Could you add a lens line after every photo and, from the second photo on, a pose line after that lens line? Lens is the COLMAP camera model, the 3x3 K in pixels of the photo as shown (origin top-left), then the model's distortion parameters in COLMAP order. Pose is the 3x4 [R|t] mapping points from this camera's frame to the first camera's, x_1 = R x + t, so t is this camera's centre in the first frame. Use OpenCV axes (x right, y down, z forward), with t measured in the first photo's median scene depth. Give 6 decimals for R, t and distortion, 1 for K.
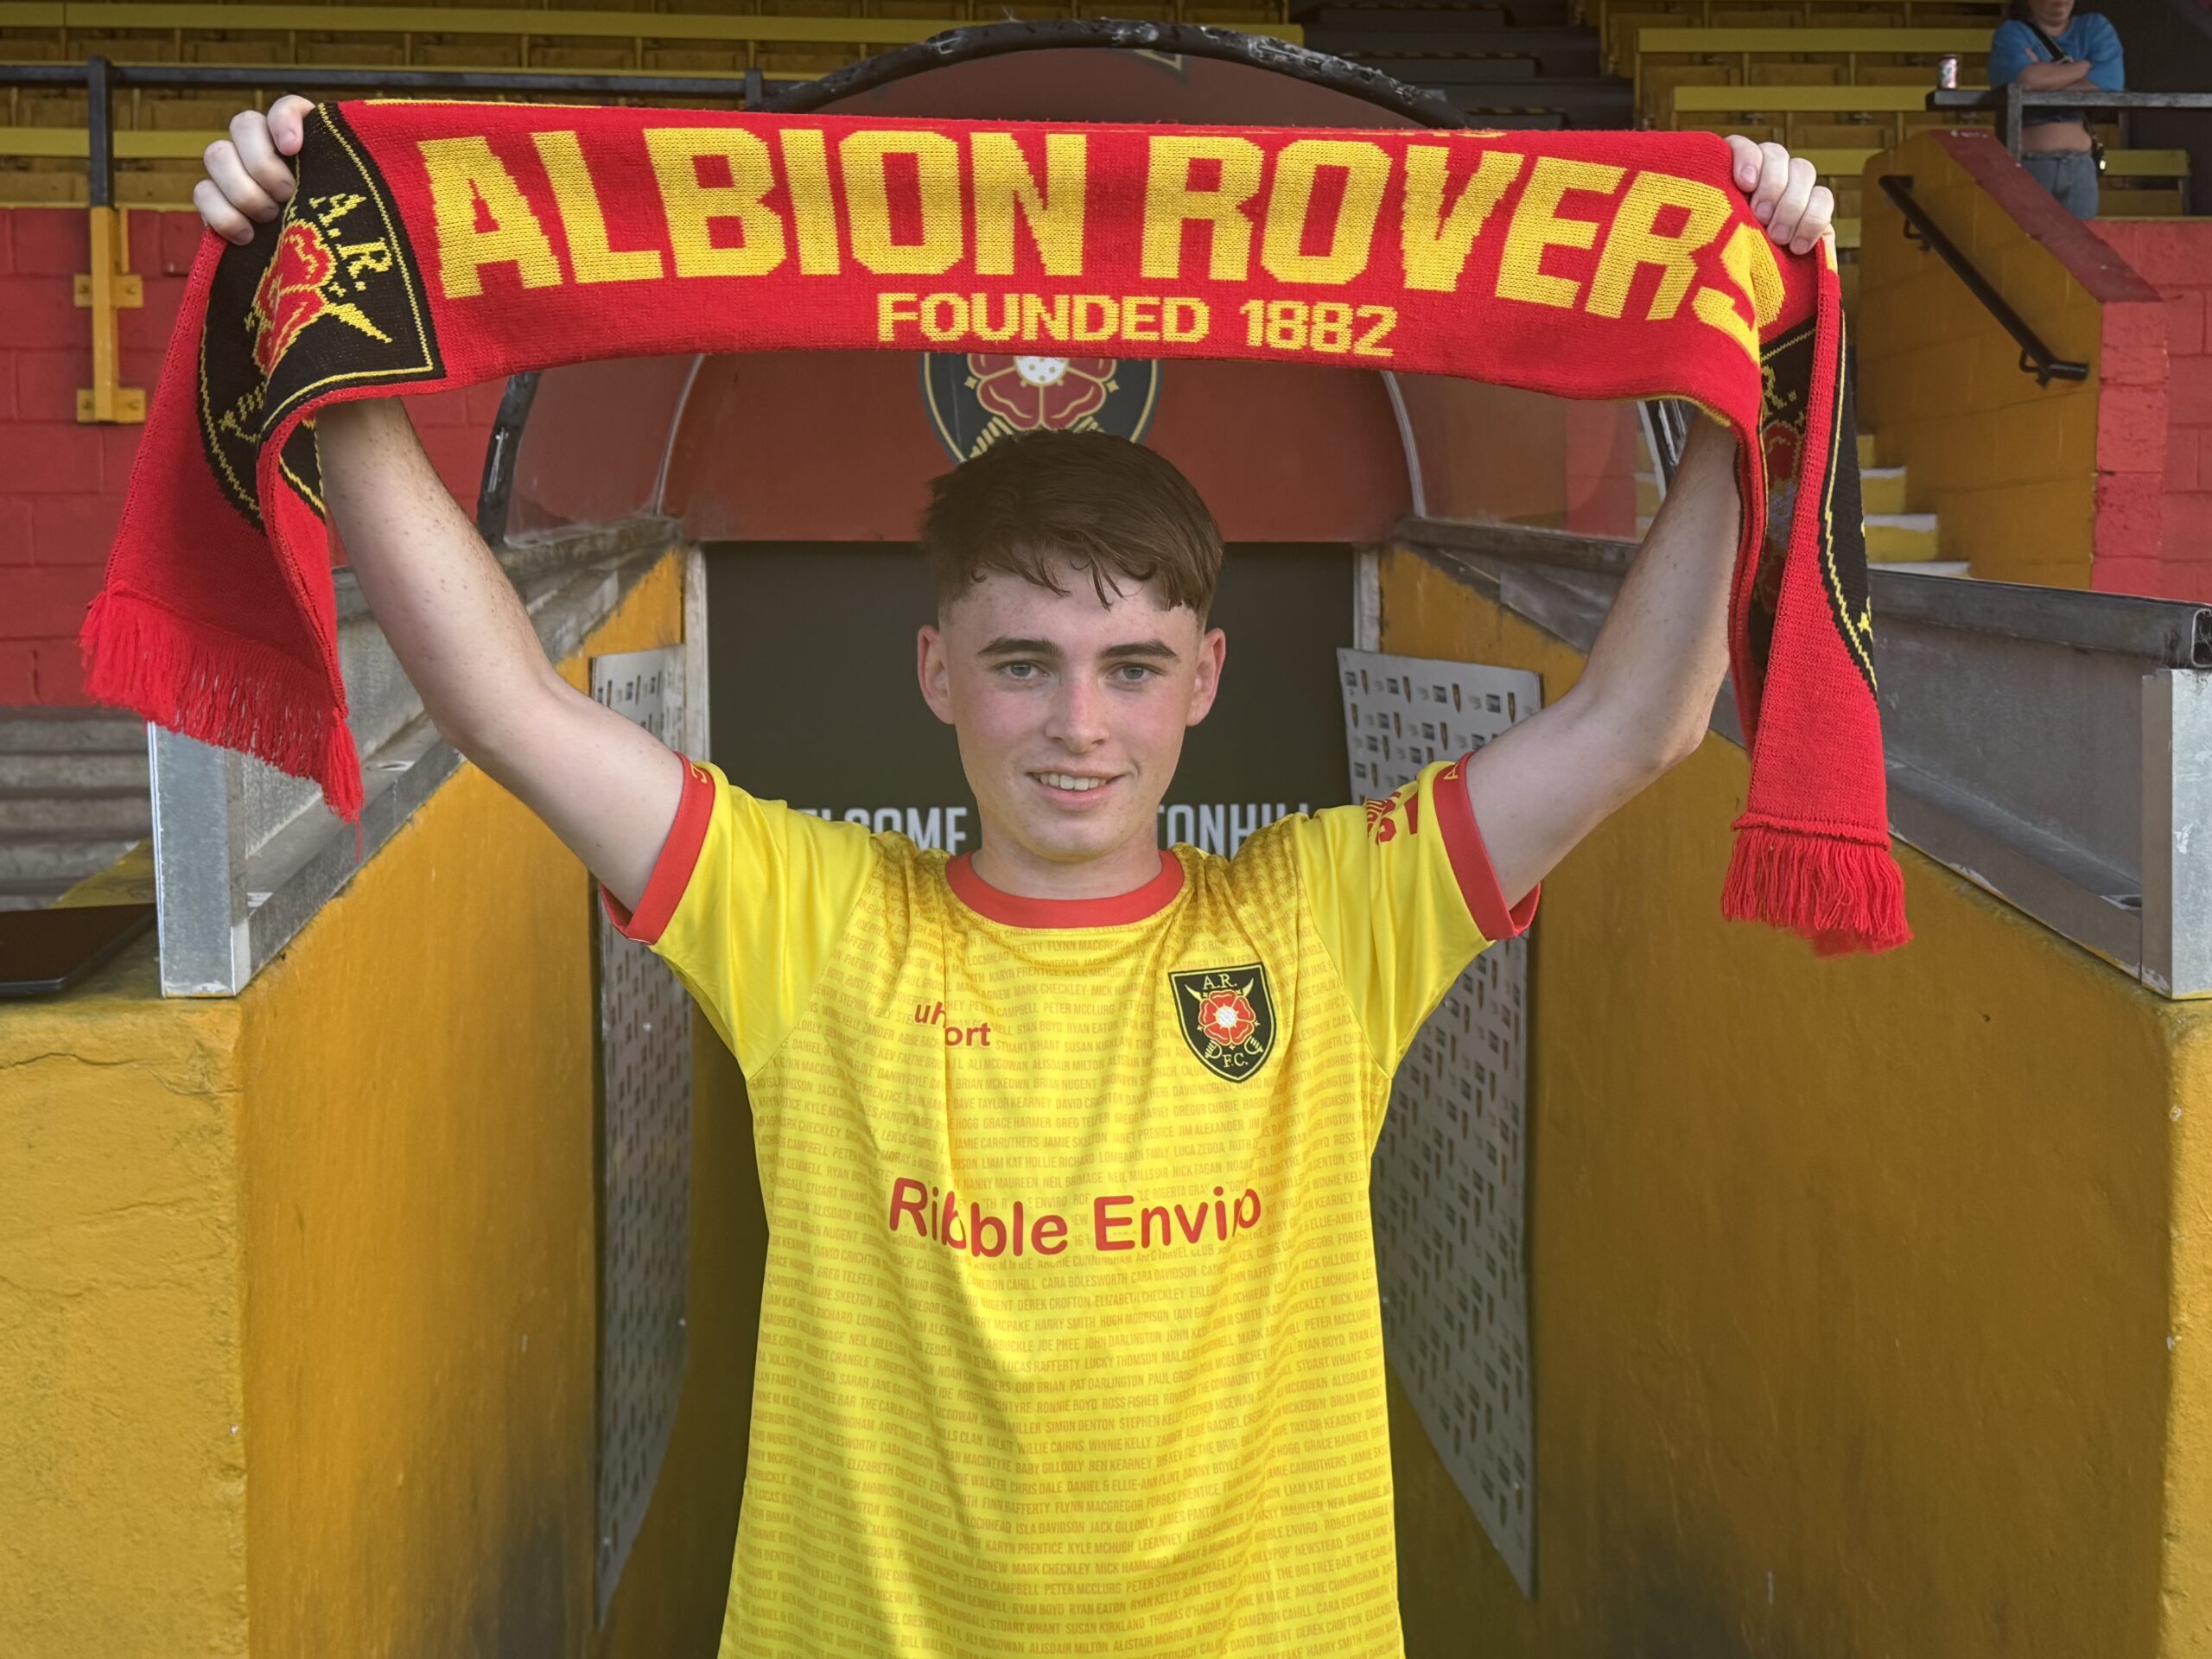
lens RADIAL K [[2743.7, 0, 1126.9], [0, 2743.7, 817.7], [0, 0, 1]] dist [0.101288, 0.000000]
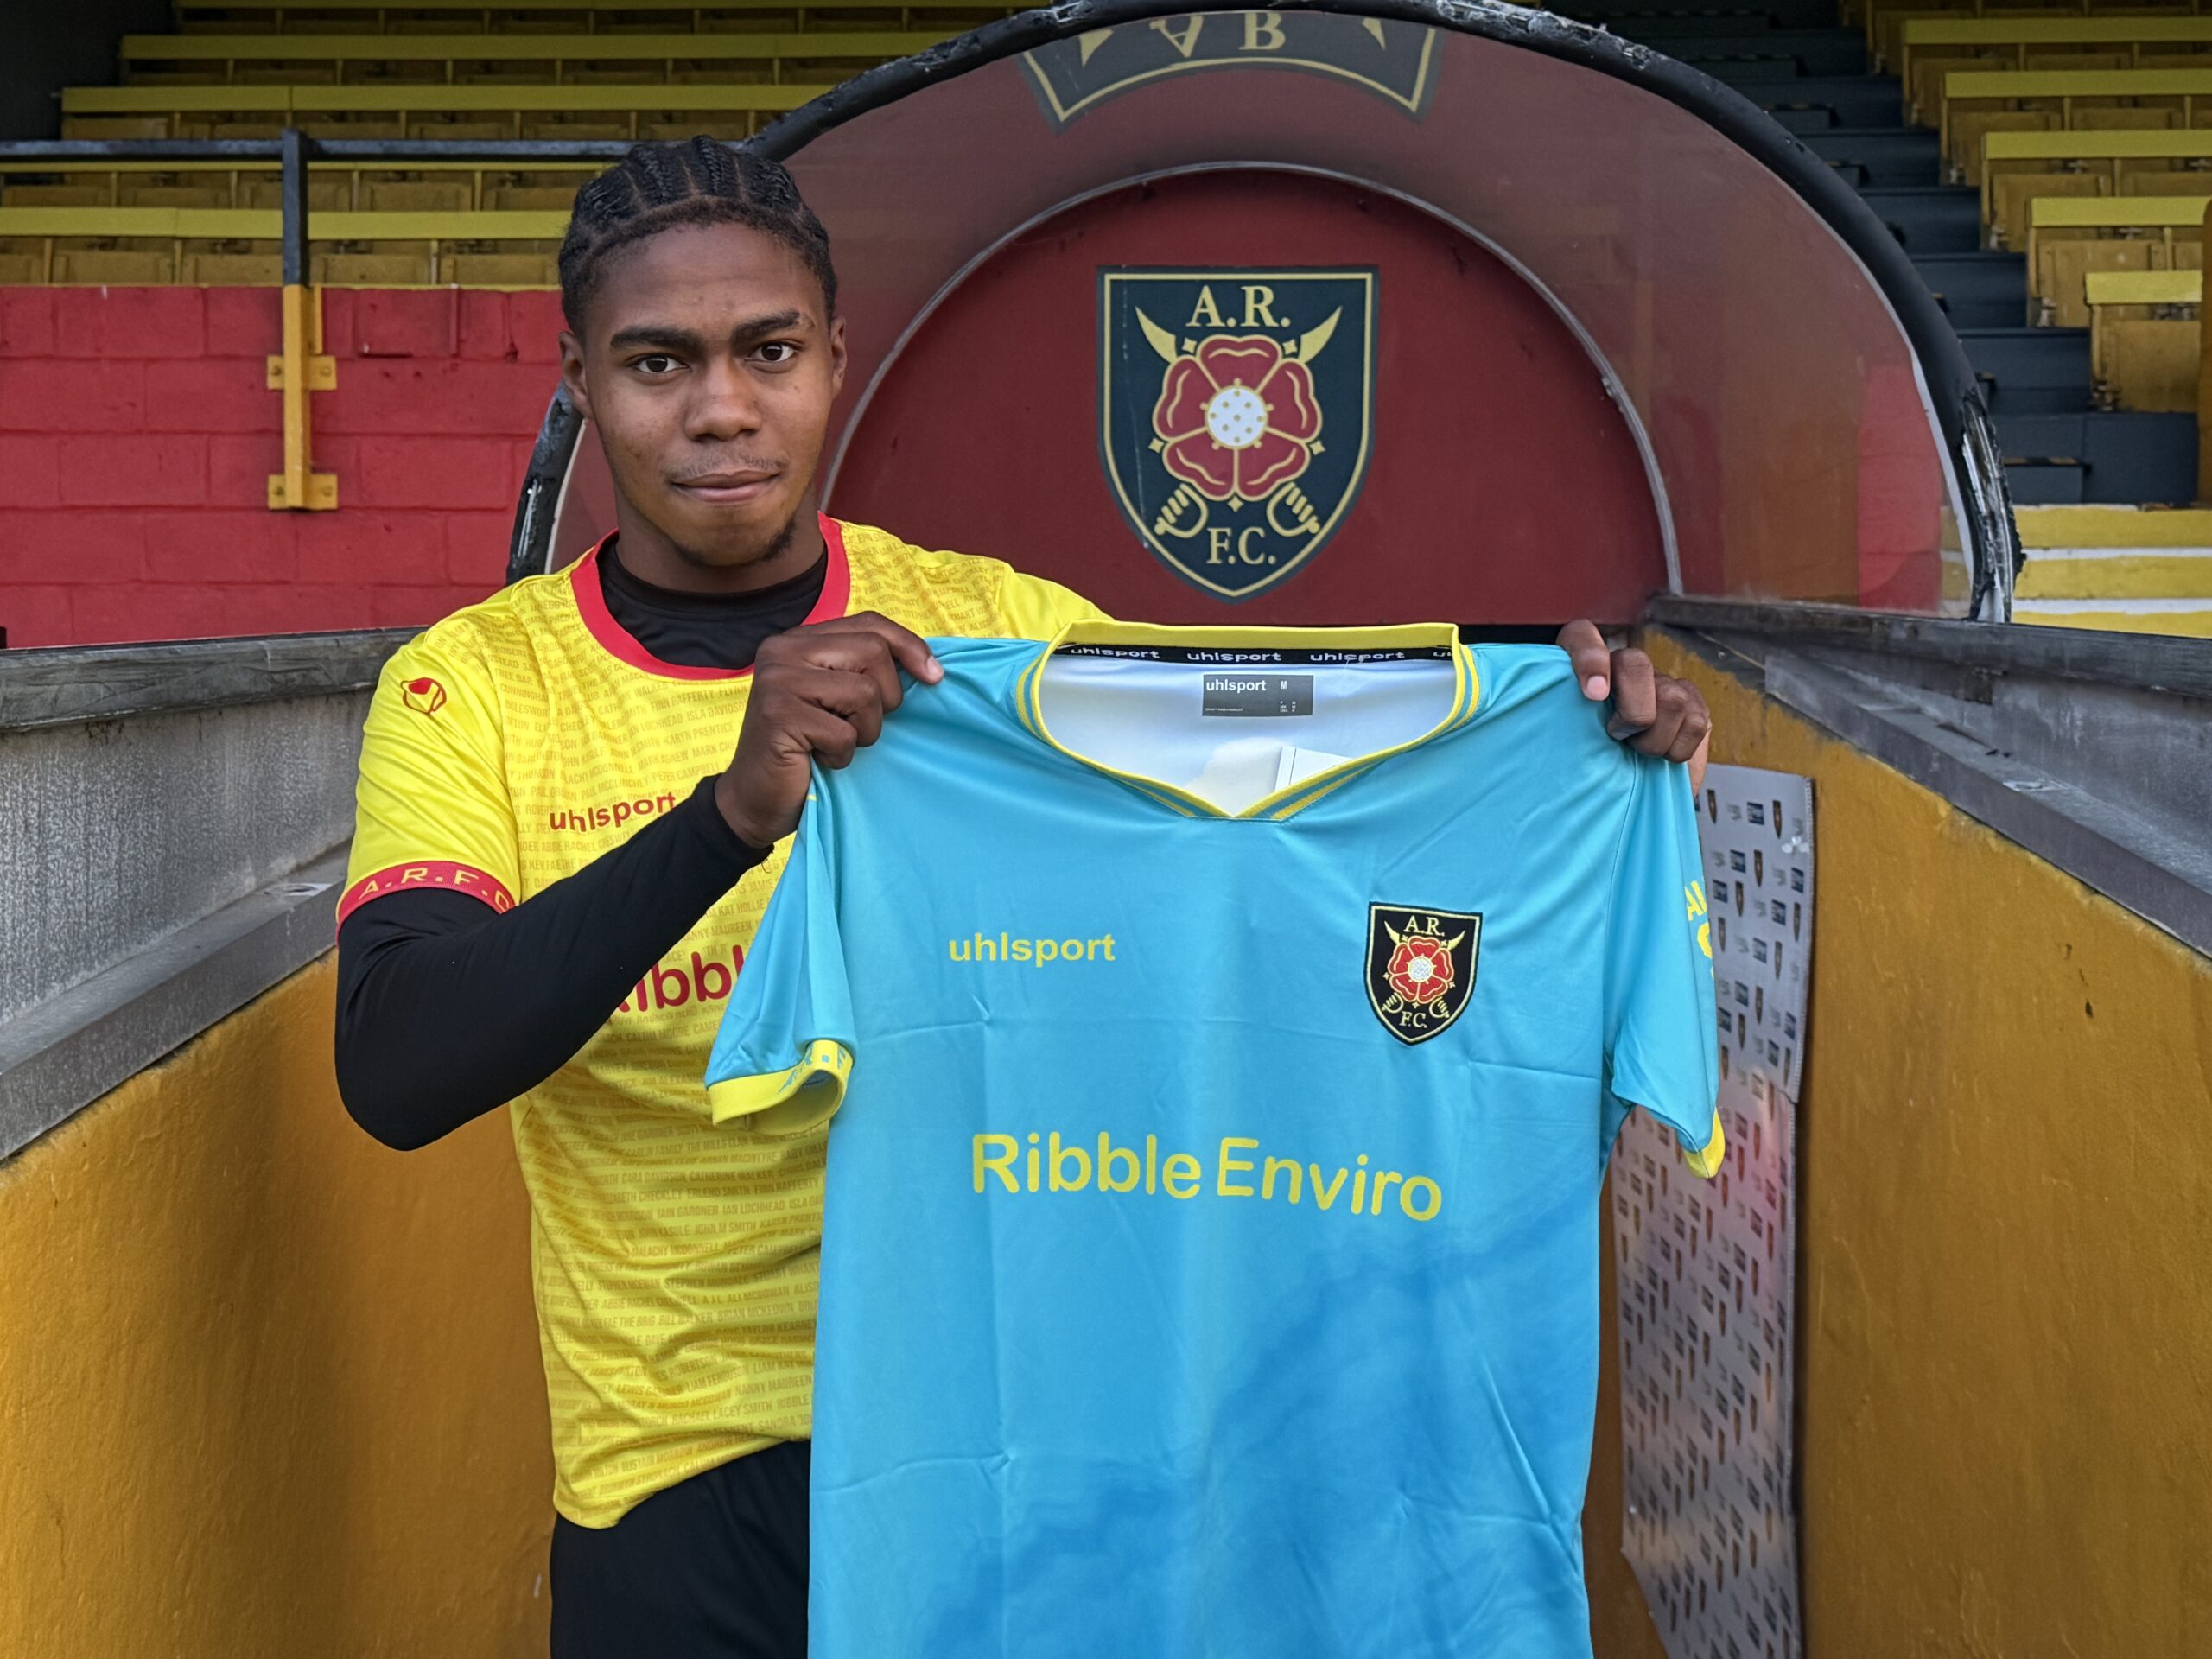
lens RADIAL K [[2743.7, 0, 1078.3], [0, 2743.7, 875.2], [0, 0, 1]] dist [0.101288, 0.000000]
pose [[0.993239, 0.010764, -0.115588, 0.025007], [-0.012512, 0.999818, -0.014410, -0.007933], [0.115412, 0.015759, 0.993193, 0.138049]]
